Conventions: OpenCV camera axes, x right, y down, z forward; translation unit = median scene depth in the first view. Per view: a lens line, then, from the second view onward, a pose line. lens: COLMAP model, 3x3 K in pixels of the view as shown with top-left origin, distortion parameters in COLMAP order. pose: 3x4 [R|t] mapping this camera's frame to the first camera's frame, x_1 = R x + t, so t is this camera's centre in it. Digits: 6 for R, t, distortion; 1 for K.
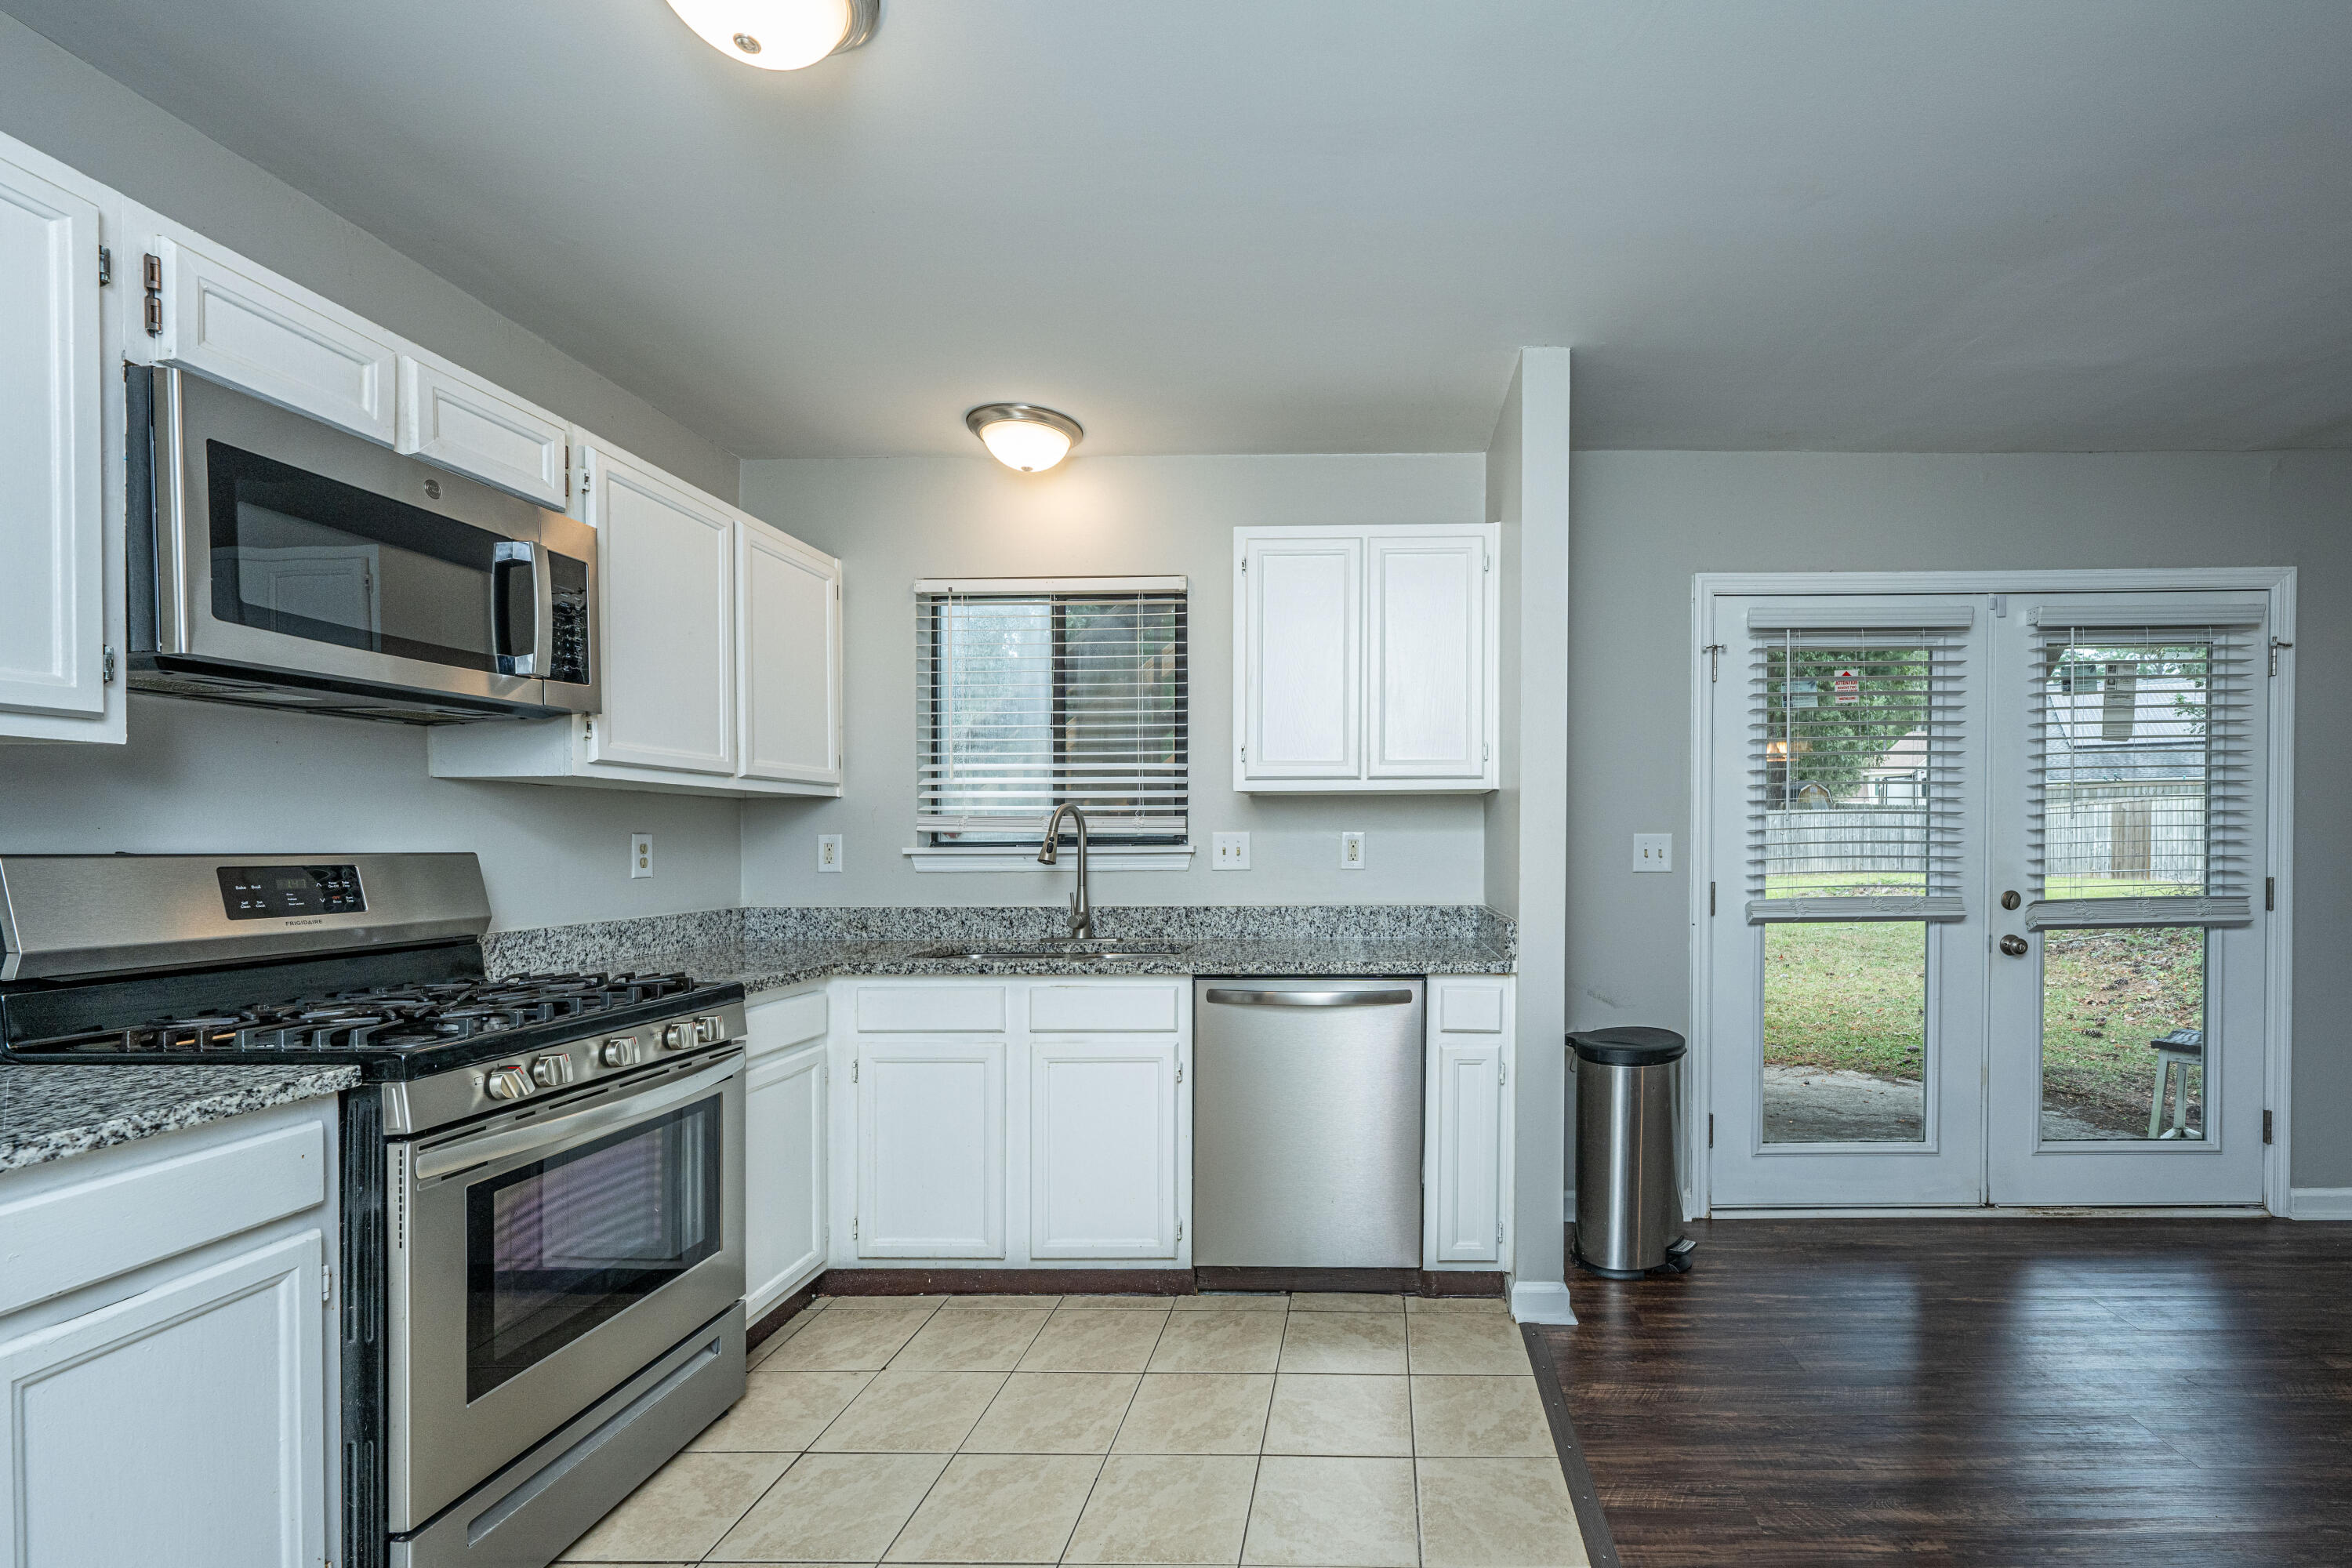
lens RADIAL K [[1011.2, 0, 1332.6], [0, 1011.2, 838.3], [0, 0, 1]] dist [-0.000256, 0.000100]
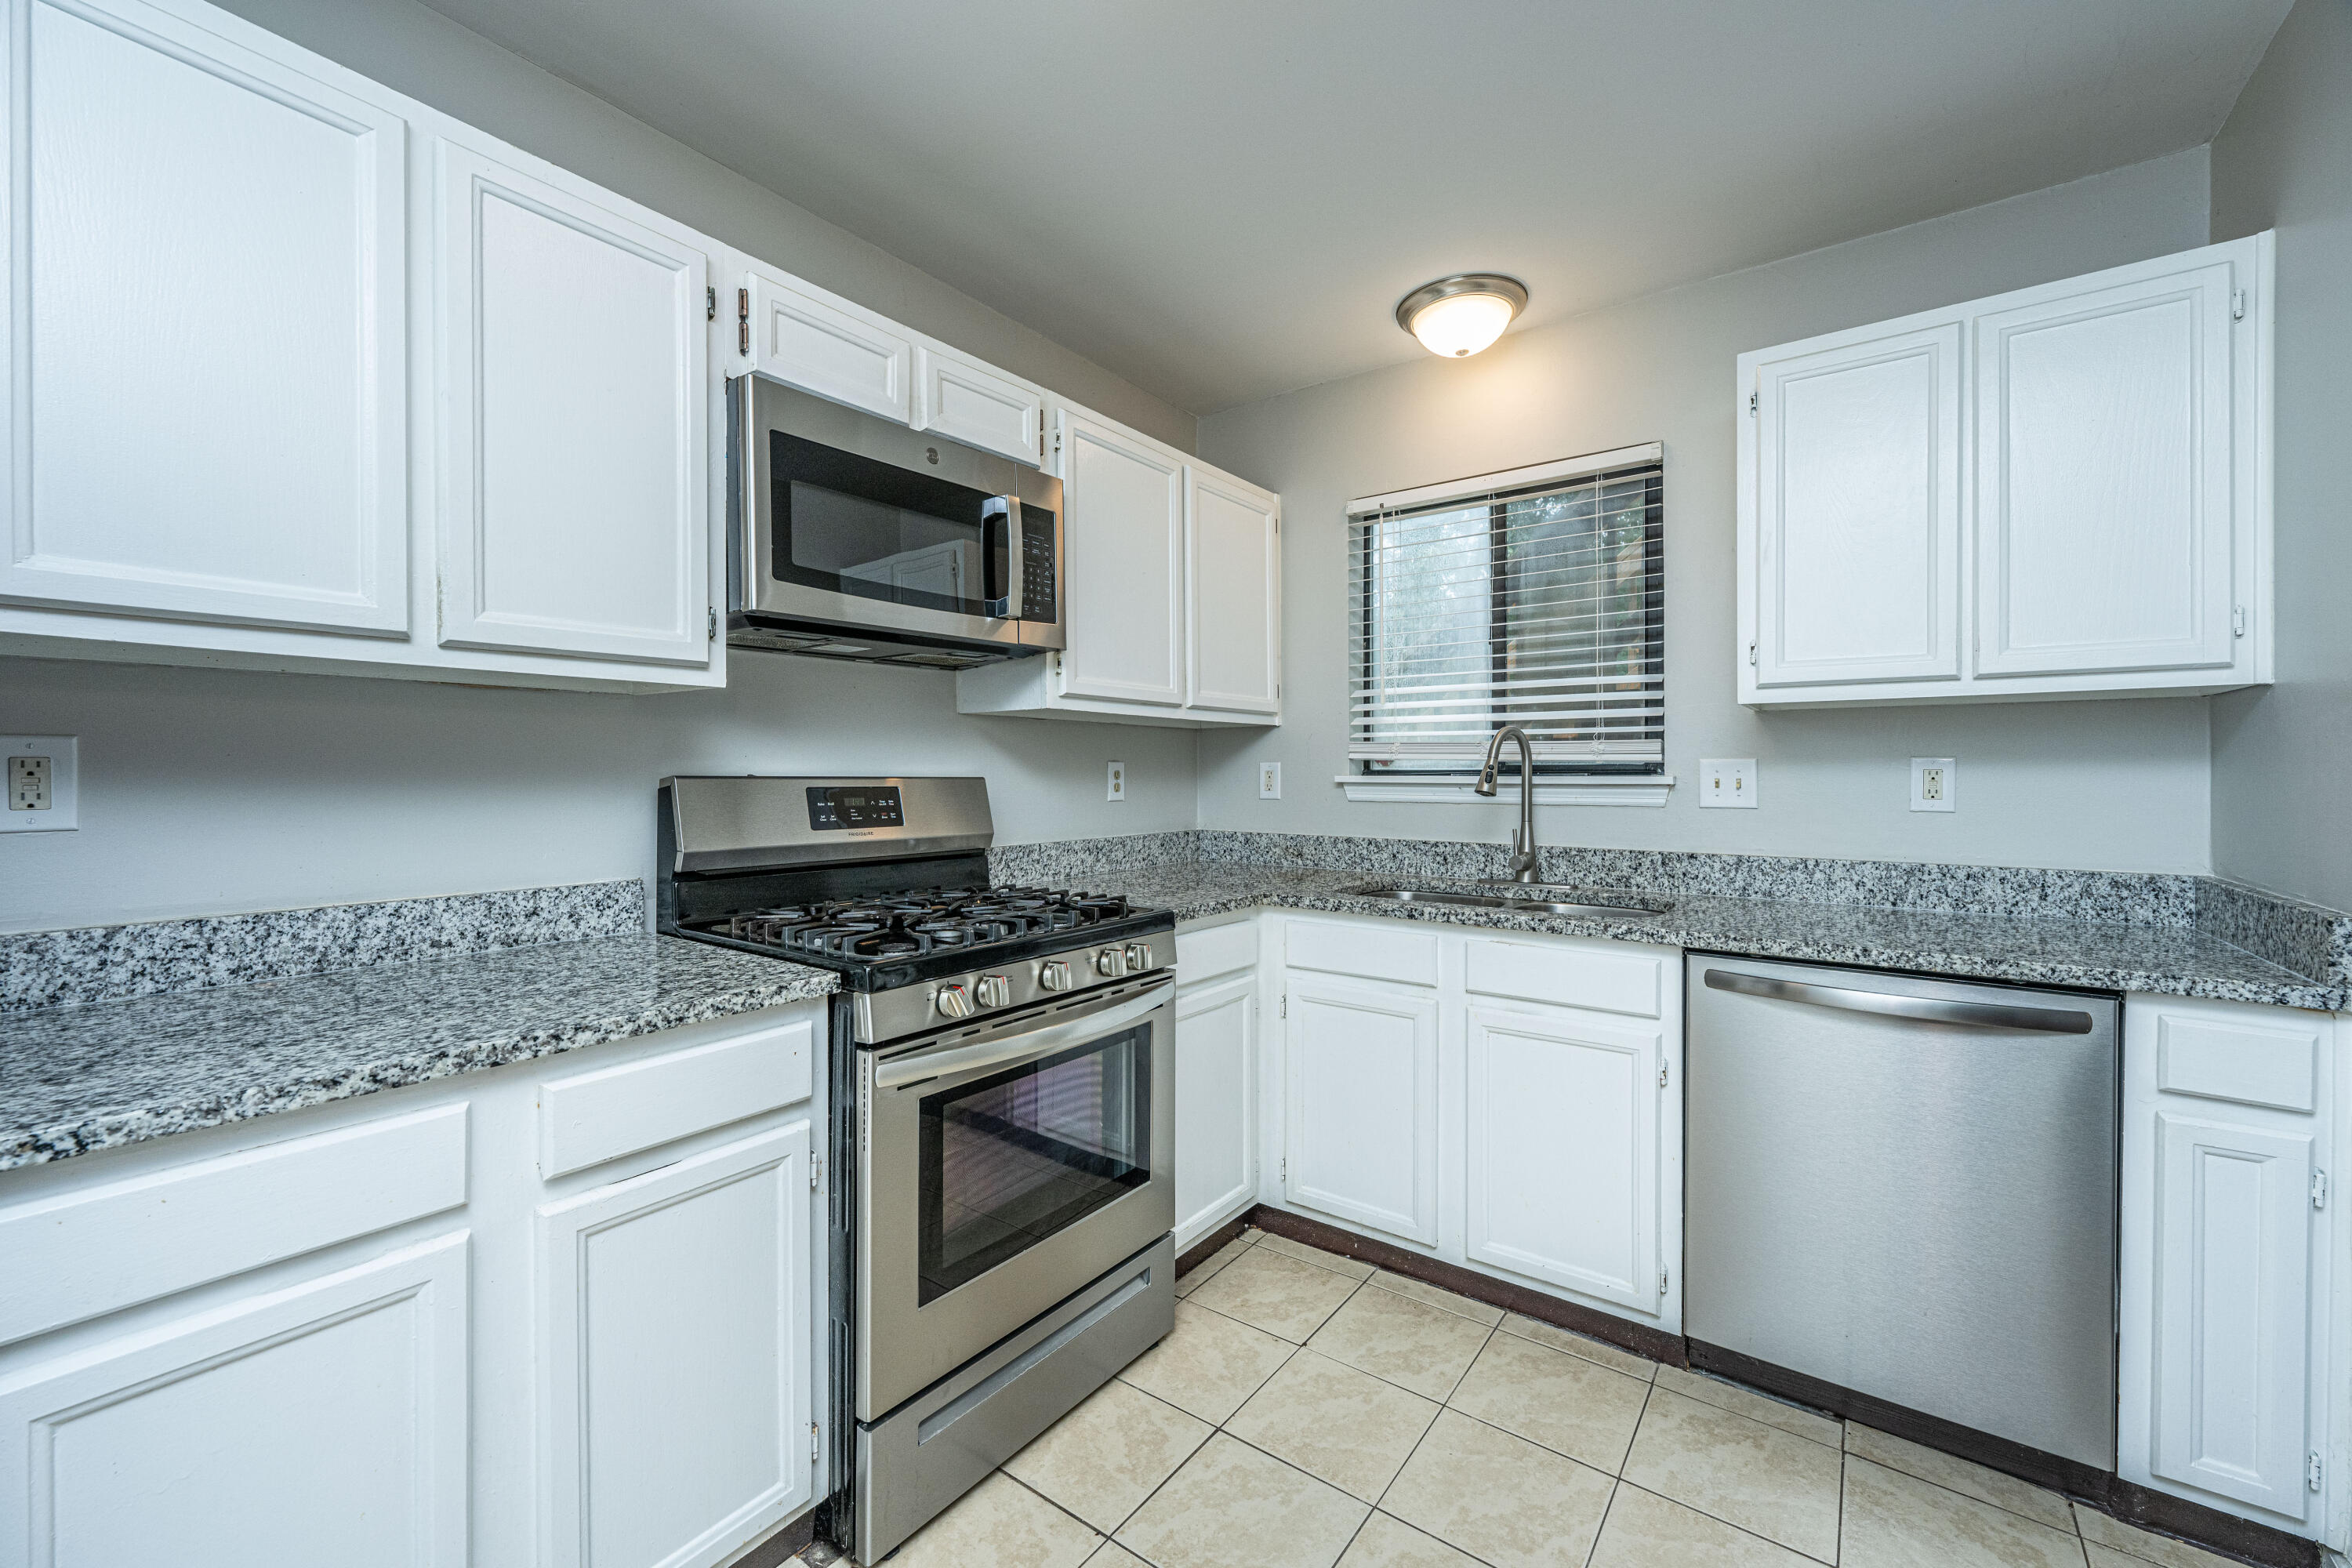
lens RADIAL K [[921.6, 0, 1161.0], [0, 921.6, 758.7], [0, 0, 1]] dist [0.000690, -0.000172]
pose [[0.818332, -0.002837, -0.574739, -0.061925], [-0.002531, 0.999960, -0.008540, 0.001173], [0.574740, 0.008443, 0.818293, 0.214196]]
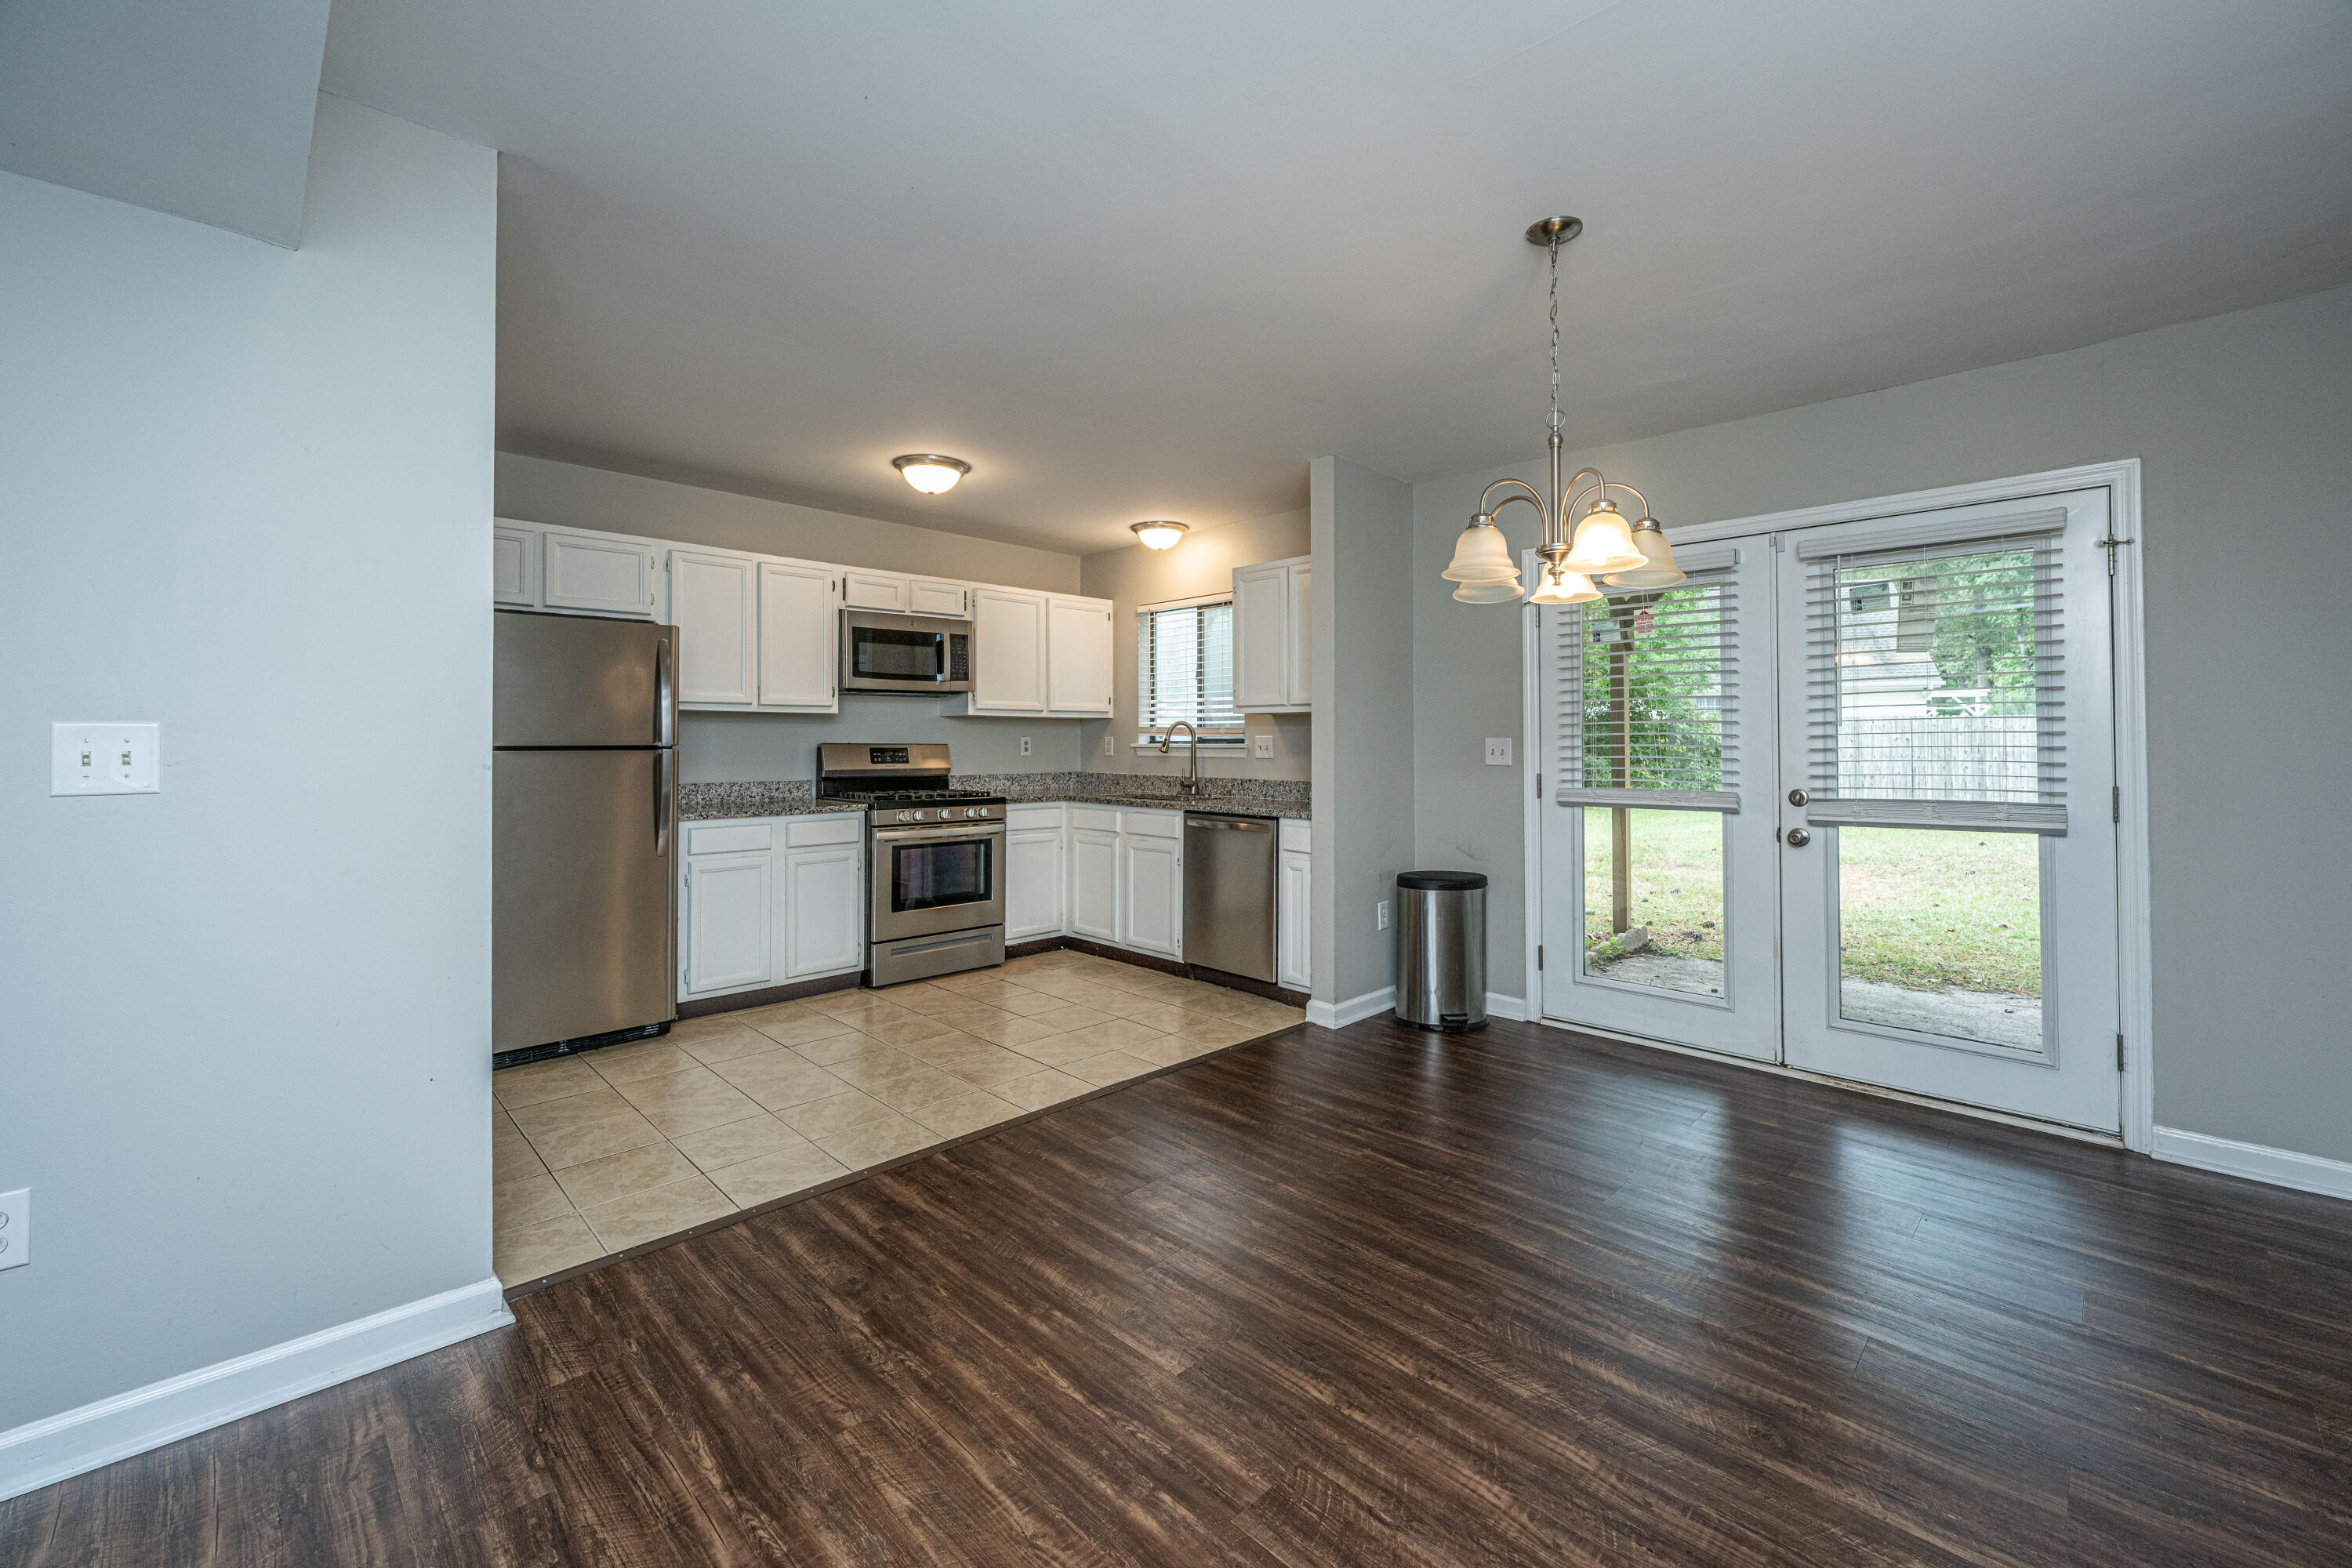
lens RADIAL K [[921.6, 0, 1125.0], [0, 921.6, 716.6], [0, 0, 1]] dist [0.000690, -0.000172]
pose [[0.696819, -0.013033, -0.717128, 1.067776], [-0.003858, 0.999752, -0.021918, -0.005506], [0.717236, 0.018039, 0.696596, -0.320867]]
